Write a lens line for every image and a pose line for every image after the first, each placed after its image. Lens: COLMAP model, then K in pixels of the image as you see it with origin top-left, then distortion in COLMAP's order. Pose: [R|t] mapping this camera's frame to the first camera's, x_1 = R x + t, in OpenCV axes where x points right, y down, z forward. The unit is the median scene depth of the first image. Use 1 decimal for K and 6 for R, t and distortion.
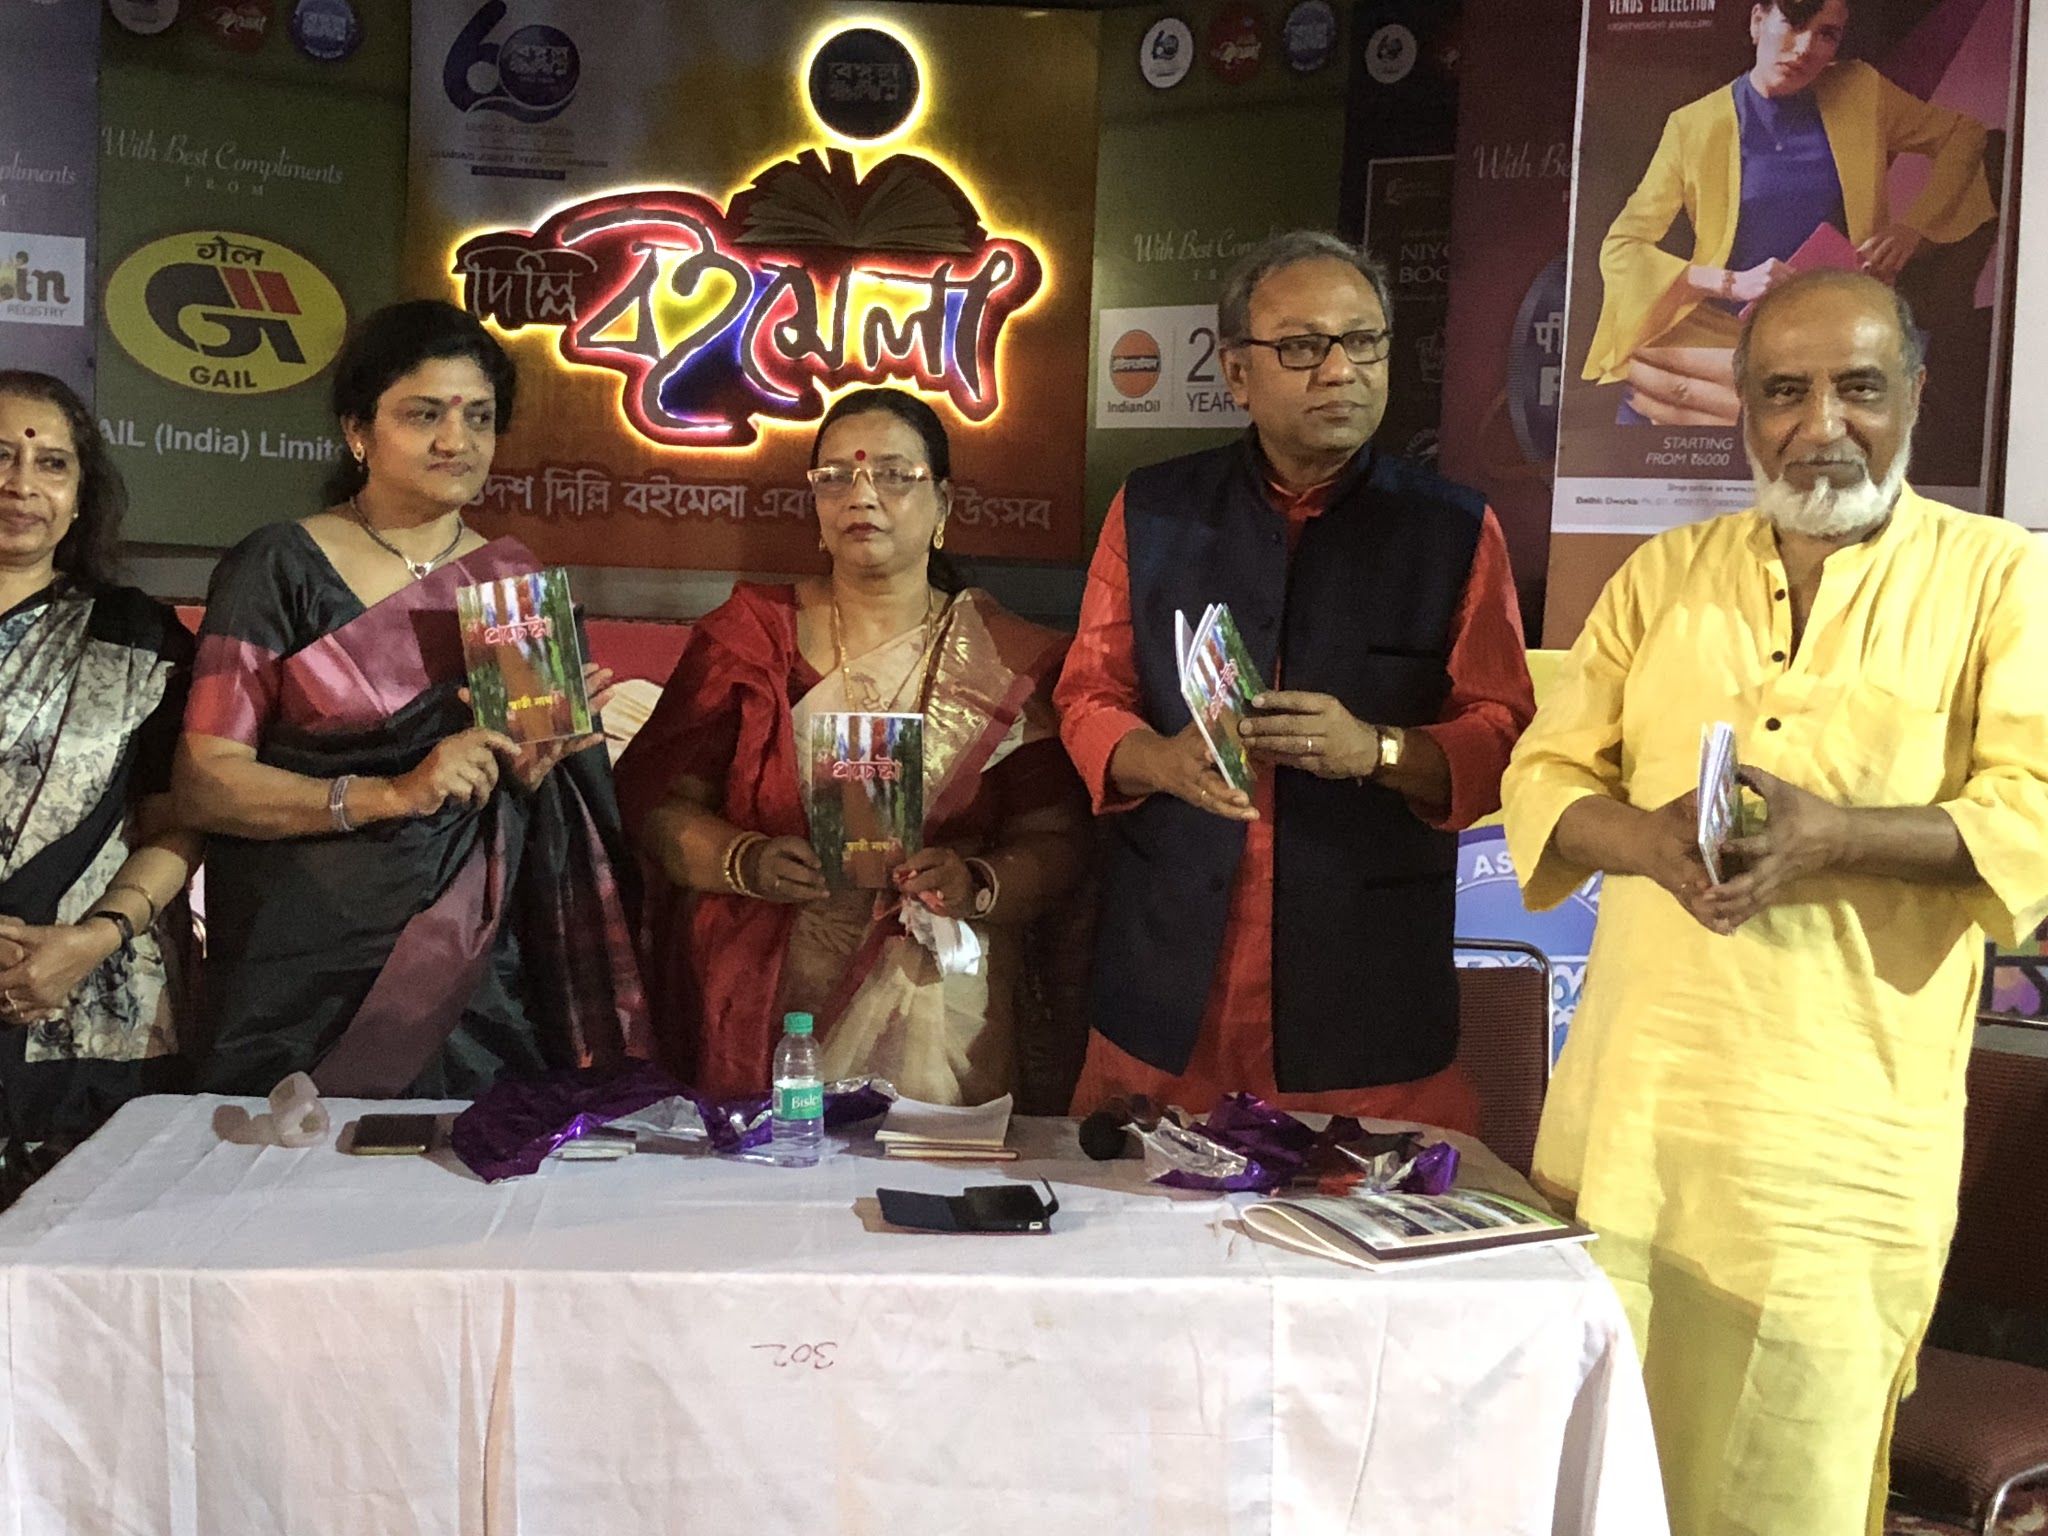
lens RADIAL K [[3048.2, 0, 1030.5], [0, 3048.2, 774.8], [0, 0, 1]] dist [0.057165, 0.000000]
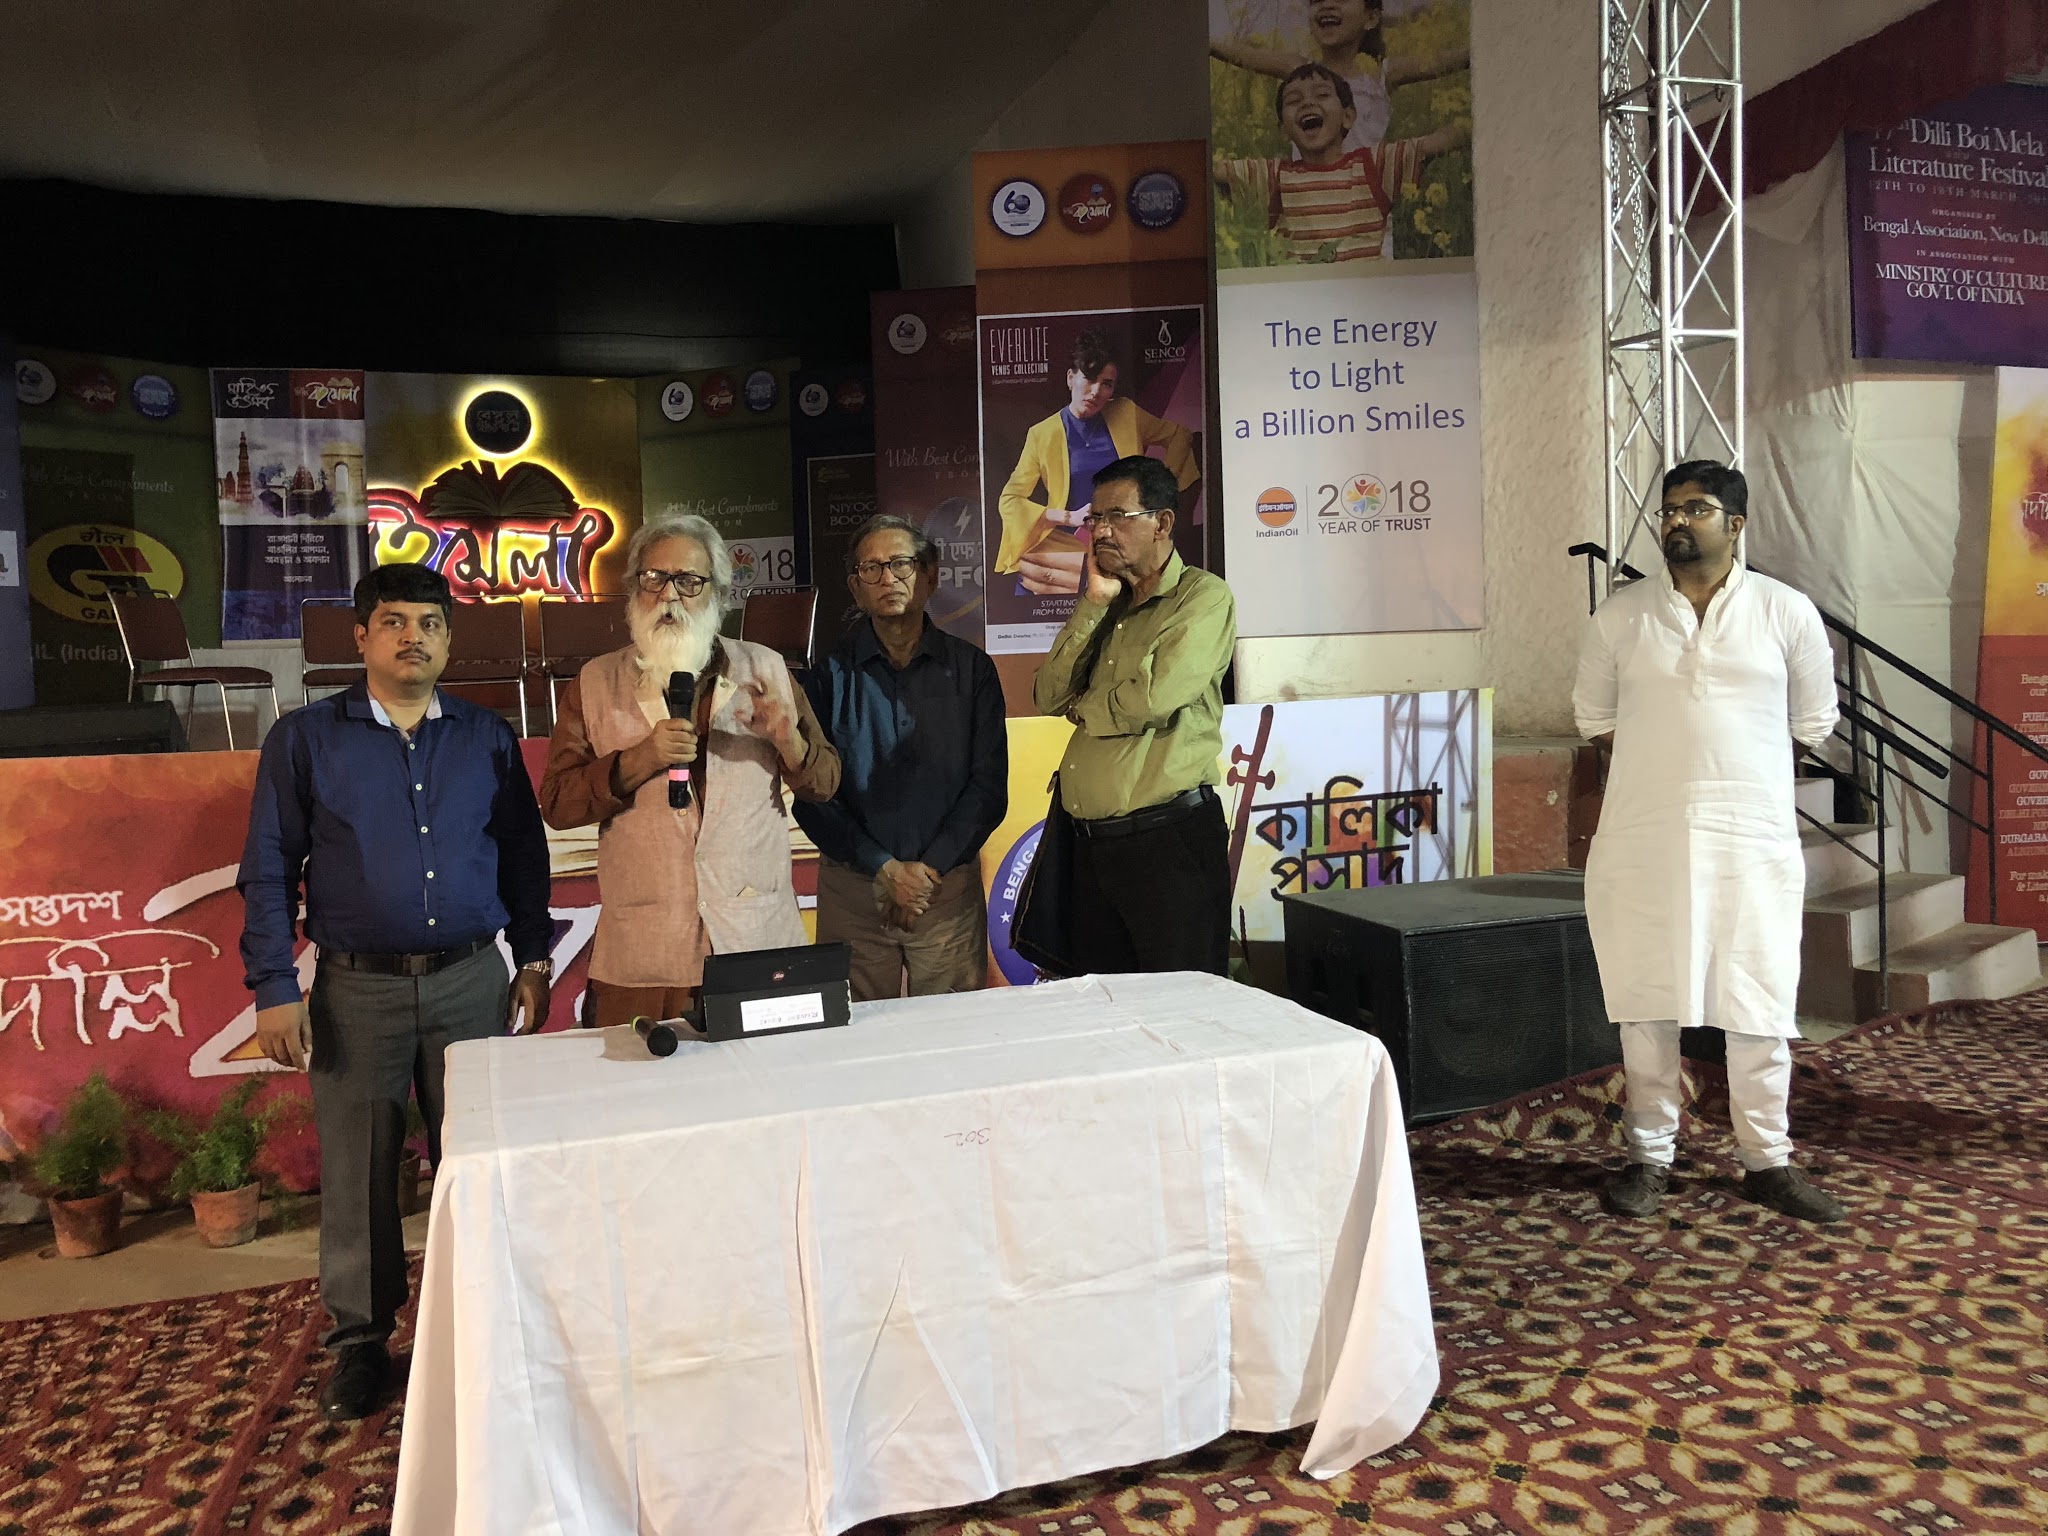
lens RADIAL K [[1705.1, 0, 1006.9], [0, 1705.1, 747.6], [0, 0, 1]] dist [0.003801, 0.000905]
pose [[0.958910, -0.076871, 0.273097, -0.057056], [0.084733, 0.996257, -0.017093, -0.002957], [-0.270761, 0.039531, 0.961835, 0.007018]]
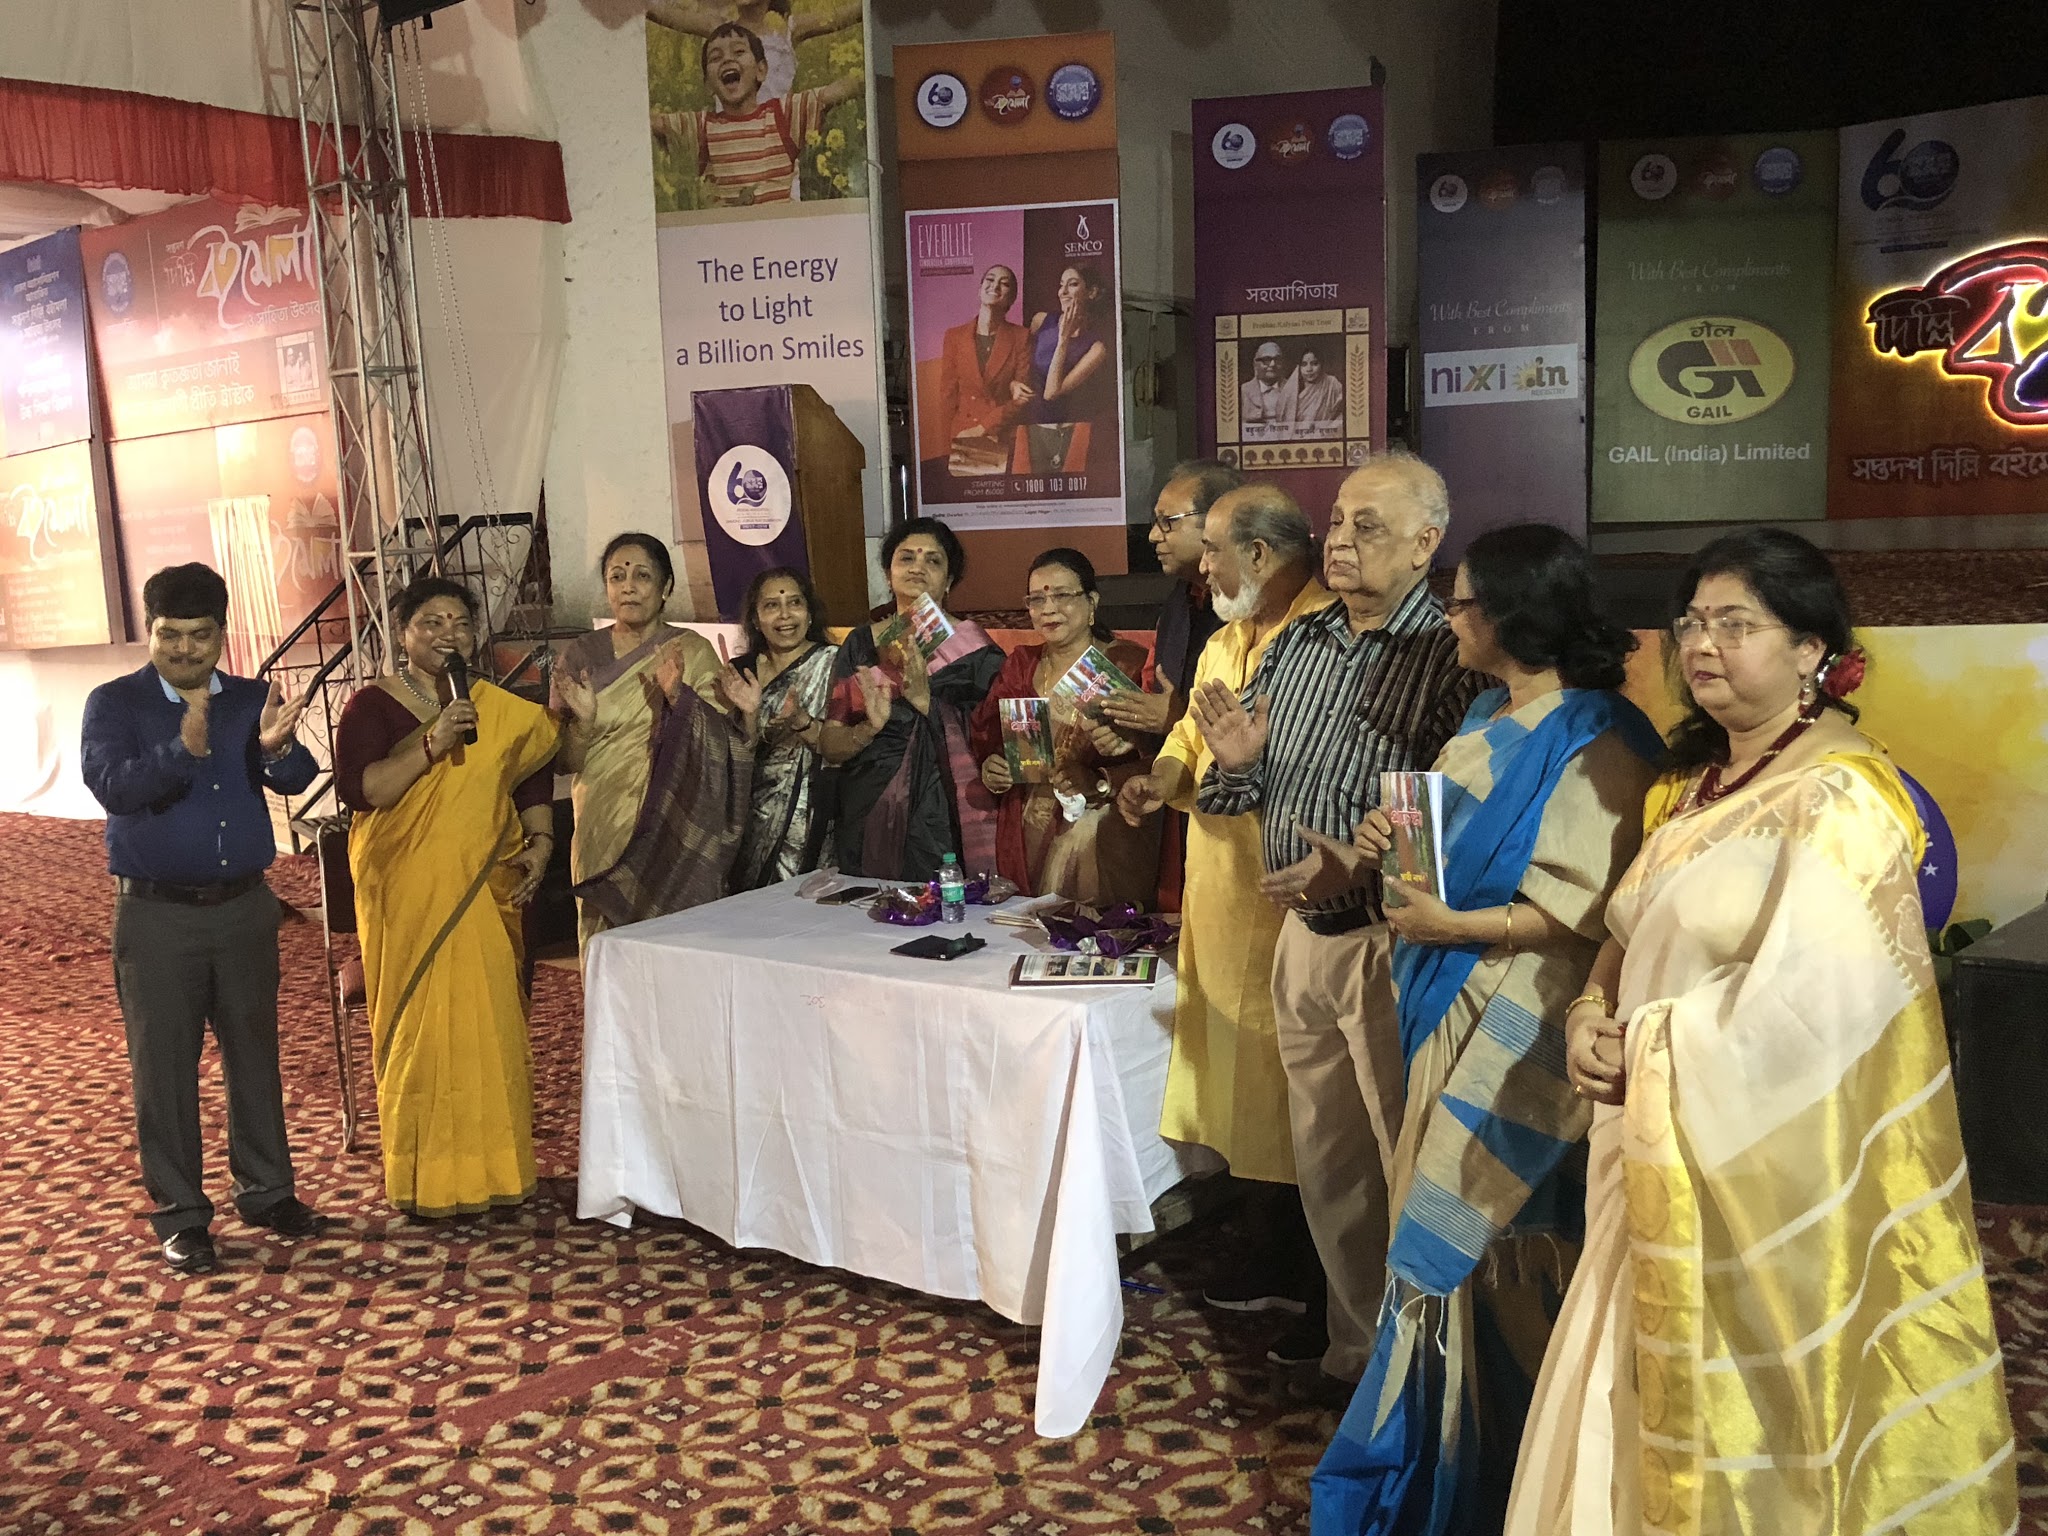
lens RADIAL K [[2003.1, 0, 1004.6], [0, 2003.1, 772.5], [0, 0, 1]] dist [0.015377, 0.000000]
pose [[0.721431, 0.022187, -0.692131, 0.190869], [0.021533, 0.998285, 0.054446, -0.009325], [0.692151, -0.054182, 0.719716, 0.002305]]
